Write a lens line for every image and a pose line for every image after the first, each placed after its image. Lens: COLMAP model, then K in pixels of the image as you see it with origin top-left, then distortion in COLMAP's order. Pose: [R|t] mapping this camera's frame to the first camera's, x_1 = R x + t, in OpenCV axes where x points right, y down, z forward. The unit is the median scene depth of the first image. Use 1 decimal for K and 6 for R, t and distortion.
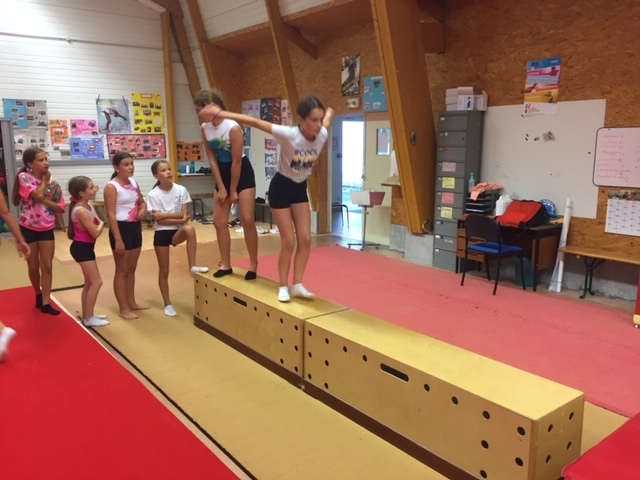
lens RADIAL K [[542.4, 0, 336.4], [0, 542.4, 242.4], [0, 0, 1]] dist [0.064450, -0.097431]
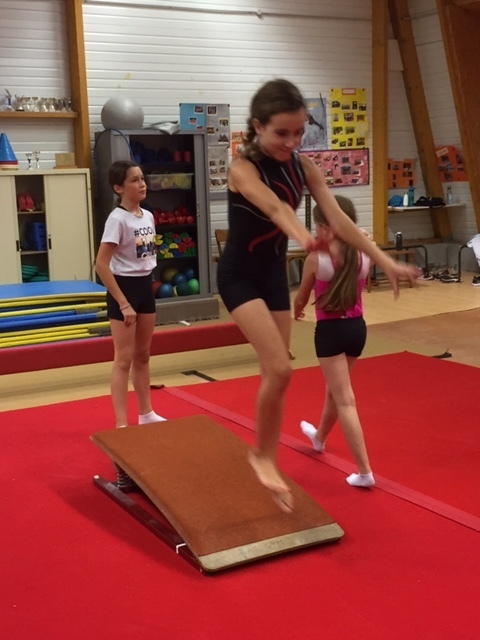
lens RADIAL K [[938.3, 0, 243.0], [0, 938.3, 325.9], [0, 0, 1]] dist [0.036058, 0.000000]
pose [[0.987274, -0.009405, -0.158753, -0.300435], [0.005870, 0.999725, -0.022721, 0.041838], [0.158923, 0.021500, 0.987057, -0.140198]]
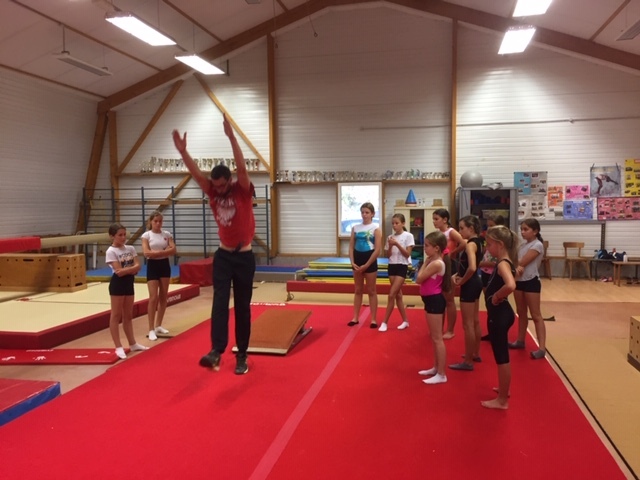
lens RADIAL K [[542.4, 0, 314.7], [0, 542.4, 234.8], [0, 0, 1]] dist [0.064450, -0.097431]
pose [[0.610073, 0.034192, -0.791607, 0.113876], [-0.134611, 0.989018, -0.061023, 0.022785], [0.780827, 0.143788, 0.607976, -0.115333]]
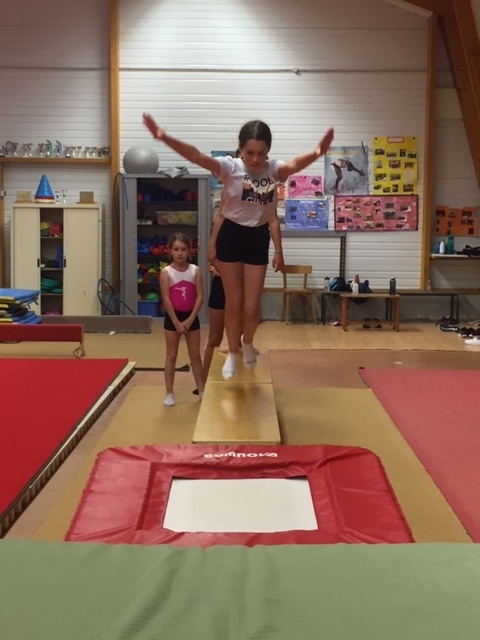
lens RADIAL K [[1040.4, 0, 236.3], [0, 1040.4, 316.3], [0, 0, 1]] dist [0.017137, 0.000000]
pose [[0.766302, 0.063562, -0.639329, 0.349299], [-0.125447, 0.990744, -0.051862, 0.043075], [0.630115, 0.119944, 0.767182, -0.094735]]
